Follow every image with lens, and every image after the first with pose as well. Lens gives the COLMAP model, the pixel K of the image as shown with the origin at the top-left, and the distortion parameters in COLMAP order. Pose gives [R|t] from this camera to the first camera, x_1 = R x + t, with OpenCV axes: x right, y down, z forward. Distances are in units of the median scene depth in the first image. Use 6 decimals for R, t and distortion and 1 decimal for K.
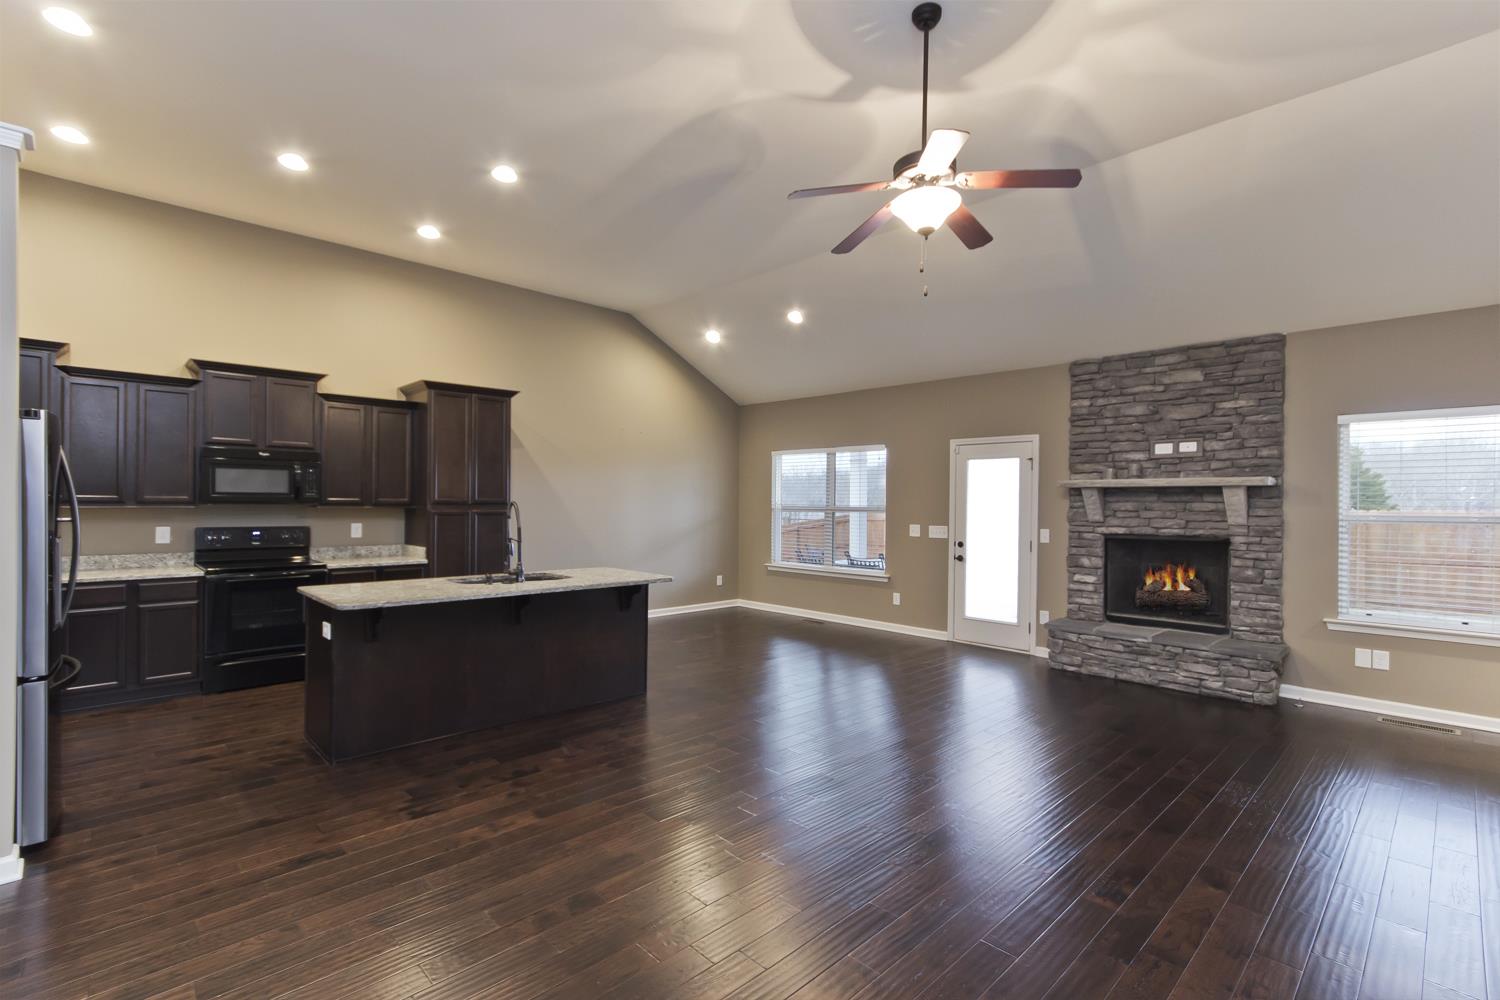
lens RADIAL K [[711.1, 0, 745.9], [0, 711.1, 497.8], [0, 0, 1]] dist [0.012154, 0.000351]
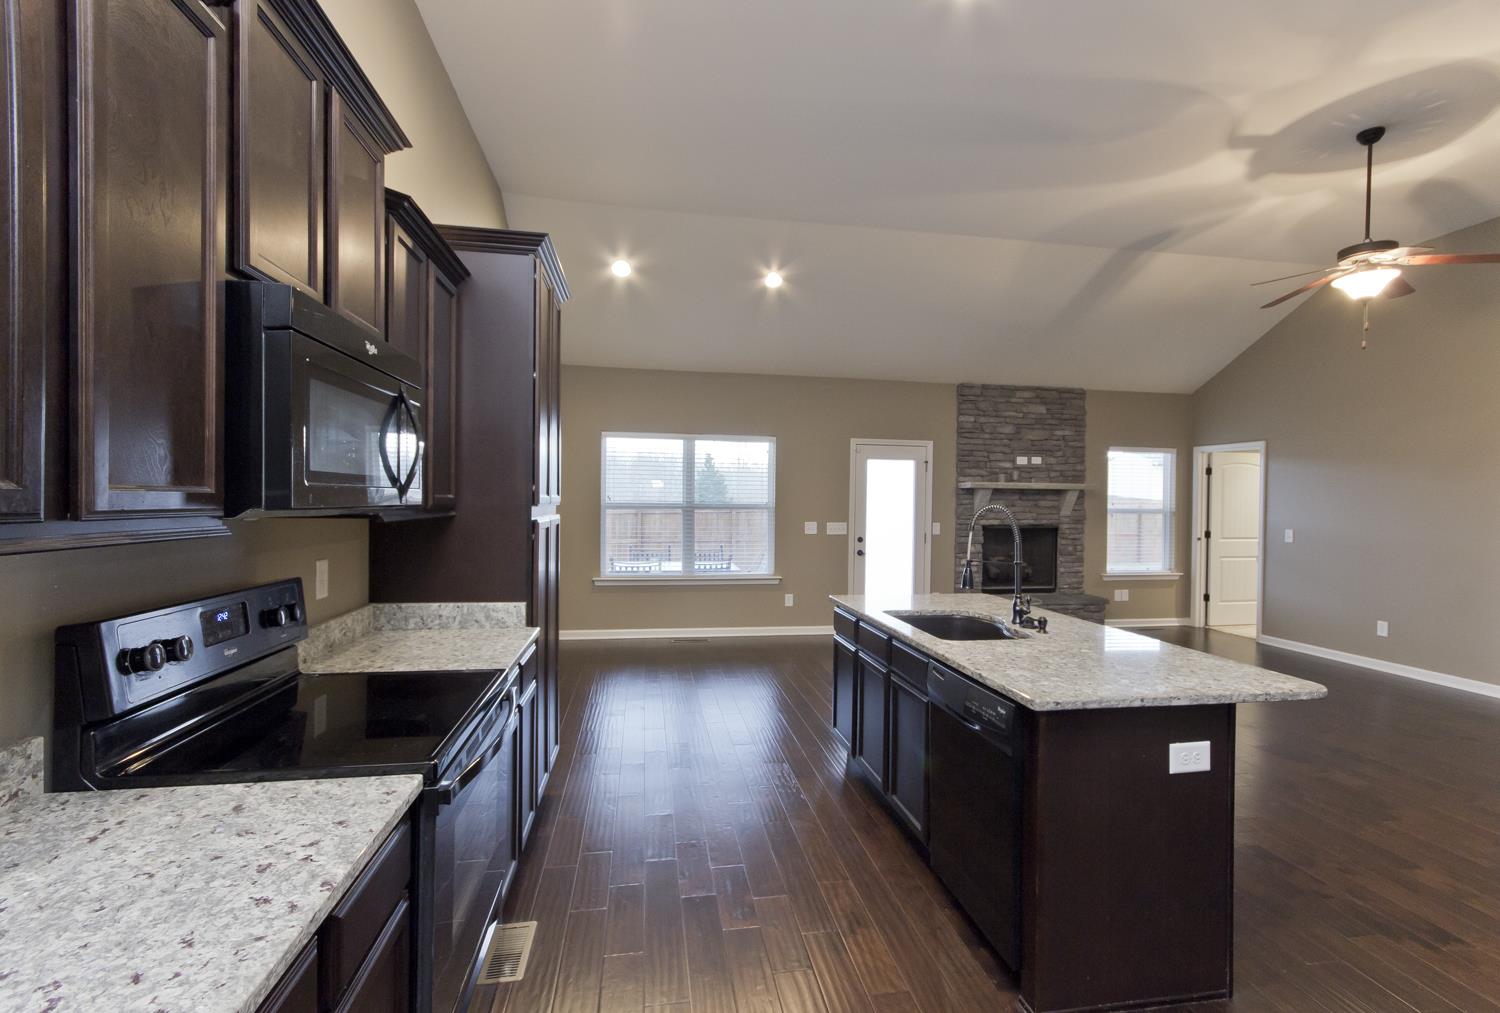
lens RADIAL K [[727.9, 0, 745.8], [0, 727.9, 507.5], [0, 0, 1]] dist [0.001823, 0.000866]
pose [[0.538777, -0.011779, 0.842366, -0.829629], [-0.012232, 0.999687, 0.021803, -0.003696], [-0.842359, -0.022051, 0.538465, 0.680740]]
